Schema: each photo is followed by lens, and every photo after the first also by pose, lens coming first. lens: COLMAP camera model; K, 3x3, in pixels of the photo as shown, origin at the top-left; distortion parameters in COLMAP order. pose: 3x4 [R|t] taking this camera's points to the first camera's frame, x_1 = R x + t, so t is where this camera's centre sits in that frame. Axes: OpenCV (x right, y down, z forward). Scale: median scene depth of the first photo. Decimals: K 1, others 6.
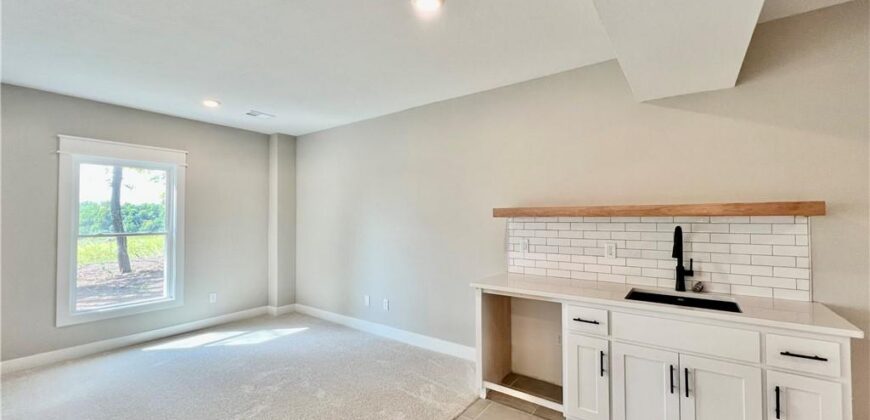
lens RADIAL K [[347.1, 0, 438.7], [0, 347.1, 210.8], [0, 0, 1]] dist [-0.002146, 0.000738]
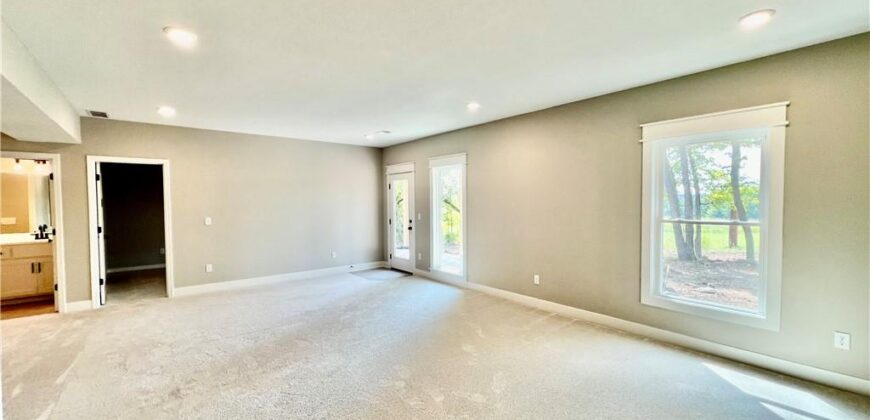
lens RADIAL K [[347.1, 0, 433.1], [0, 347.1, 208.5], [0, 0, 1]] dist [-0.002146, 0.000738]
pose [[-0.259036, 0.022718, -0.965600, 0.108348], [0.023155, 0.999582, 0.017305, 0.004936], [0.965590, -0.017875, -0.259454, 0.648529]]
